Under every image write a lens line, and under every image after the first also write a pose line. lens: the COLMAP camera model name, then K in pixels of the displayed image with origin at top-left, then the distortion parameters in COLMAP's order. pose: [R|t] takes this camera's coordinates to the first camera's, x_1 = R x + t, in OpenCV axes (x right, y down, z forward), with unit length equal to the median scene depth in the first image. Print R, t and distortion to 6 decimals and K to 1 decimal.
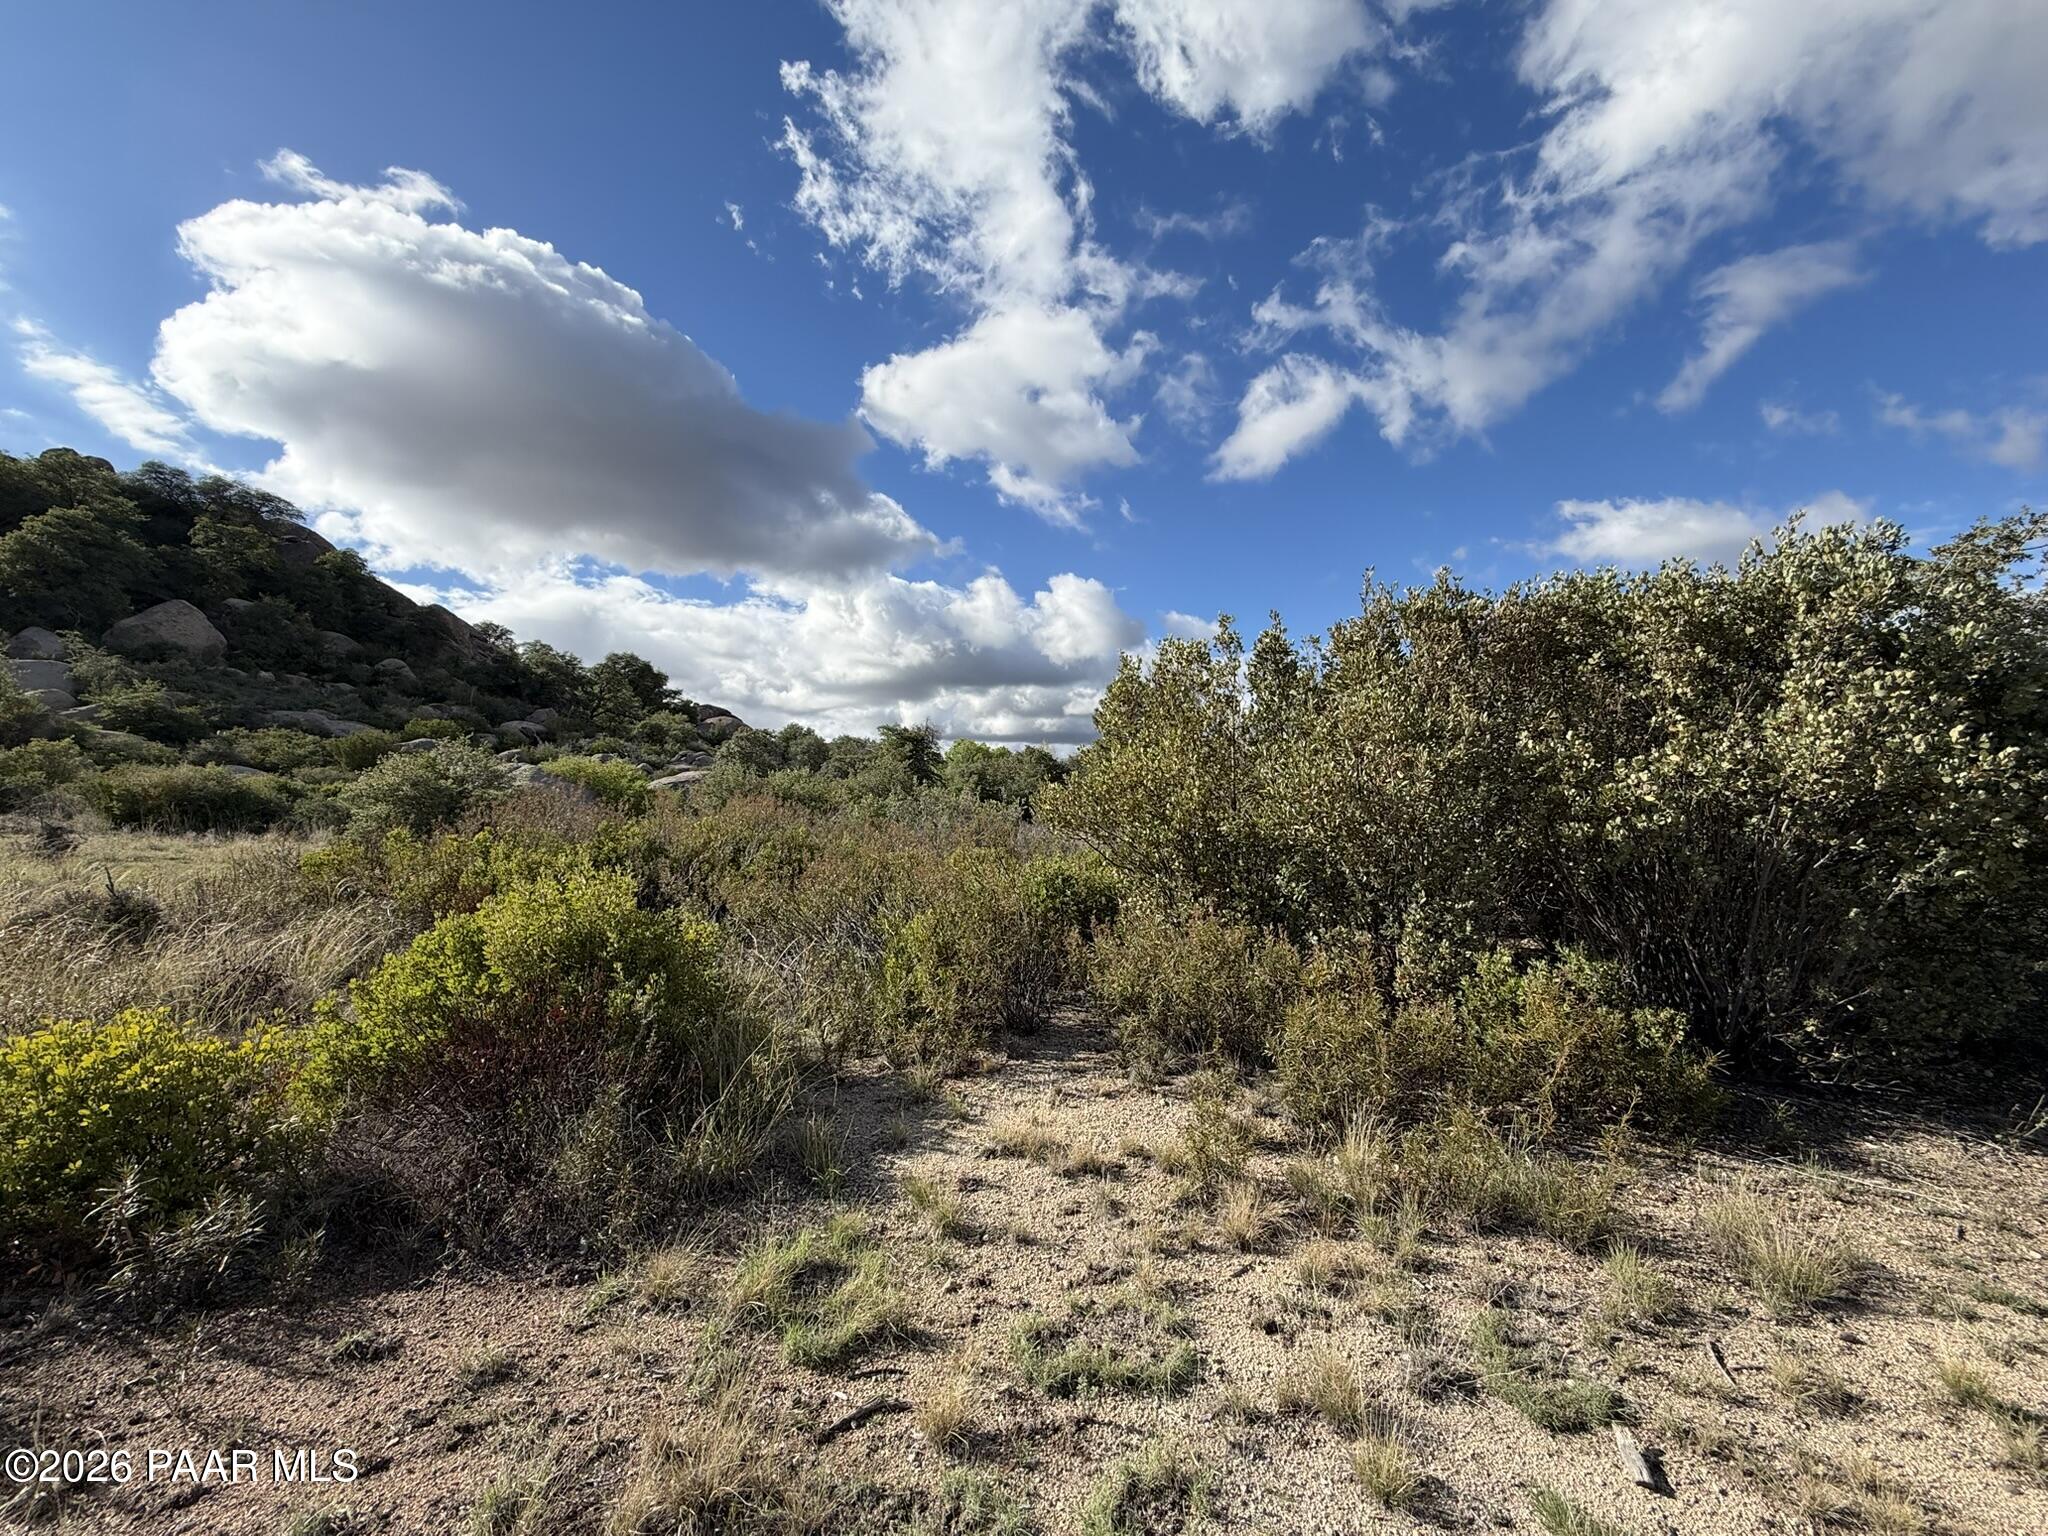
lens RADIAL K [[816.3, 0, 1006.7], [0, 816.3, 778.4], [0, 0, 1]] dist [0.001144, 0.000509]
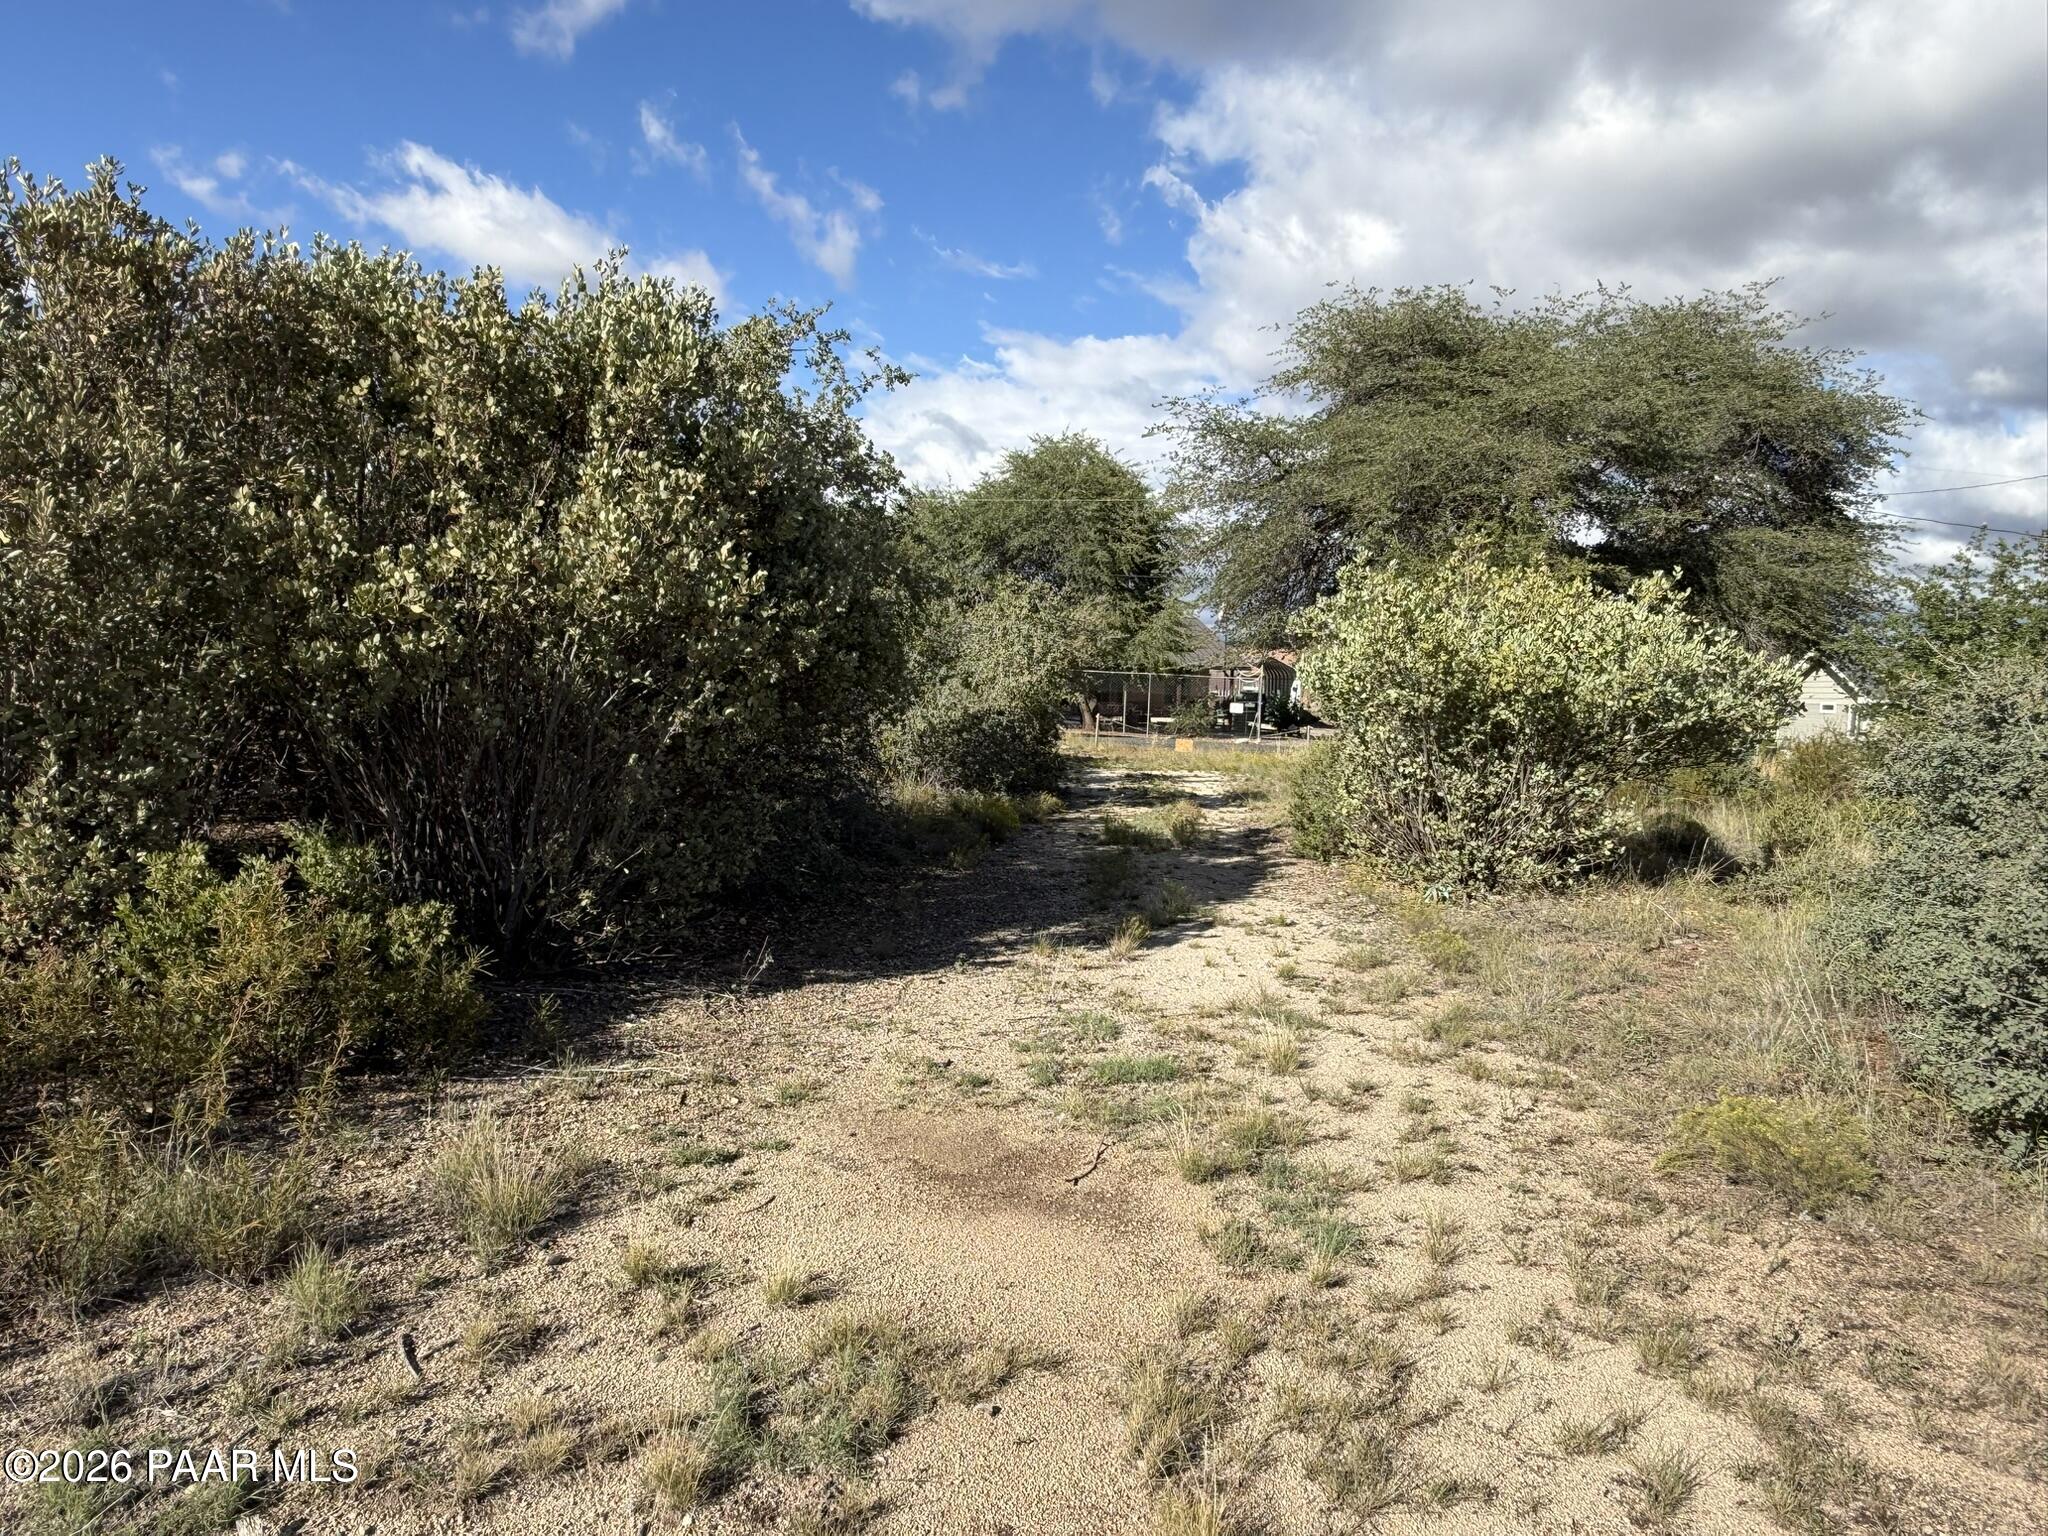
lens RADIAL K [[1314.3, 0, 1011.4], [0, 1314.3, 801.6], [0, 0, 1]] dist [0.001190, 0.000539]
pose [[0.511060, -0.070793, 0.856625, 0.081621], [-0.080582, 0.988267, 0.129747, 0.001759], [-0.855760, -0.135338, 0.499359, -0.008014]]
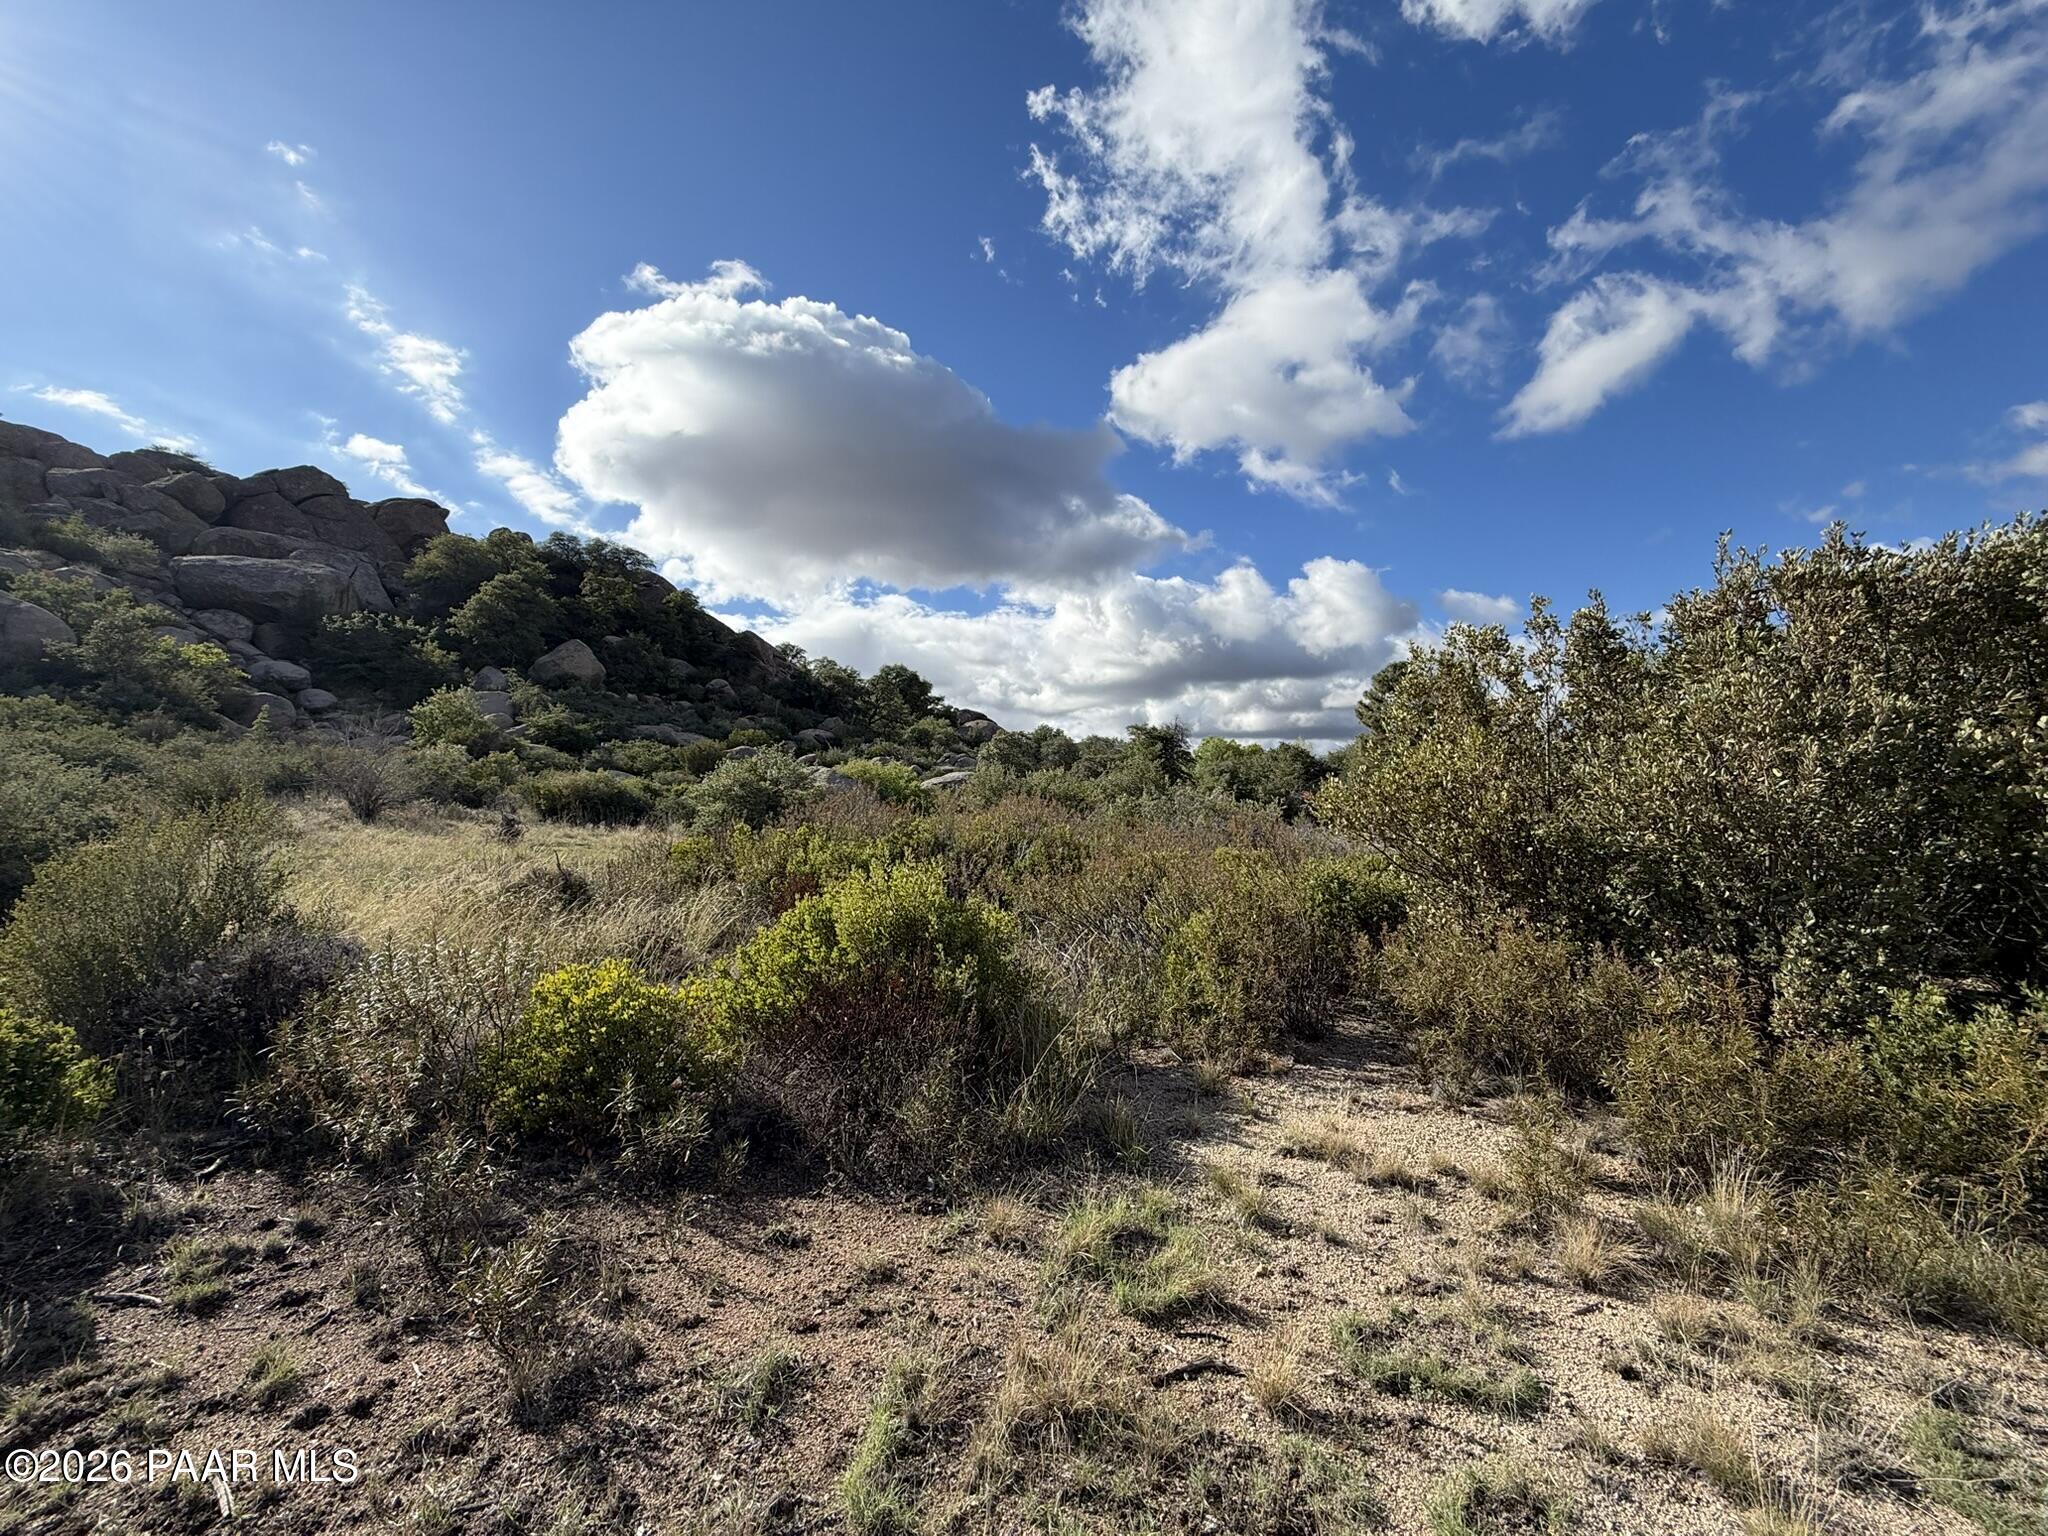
lens RADIAL K [[816.3, 0, 1006.7], [0, 816.3, 778.4], [0, 0, 1]] dist [0.001144, 0.000509]
pose [[0.956550, -0.005483, -0.291517, -0.042061], [0.006046, 0.999981, 0.001031, -0.005053], [0.291506, -0.002749, 0.956565, -0.050502]]
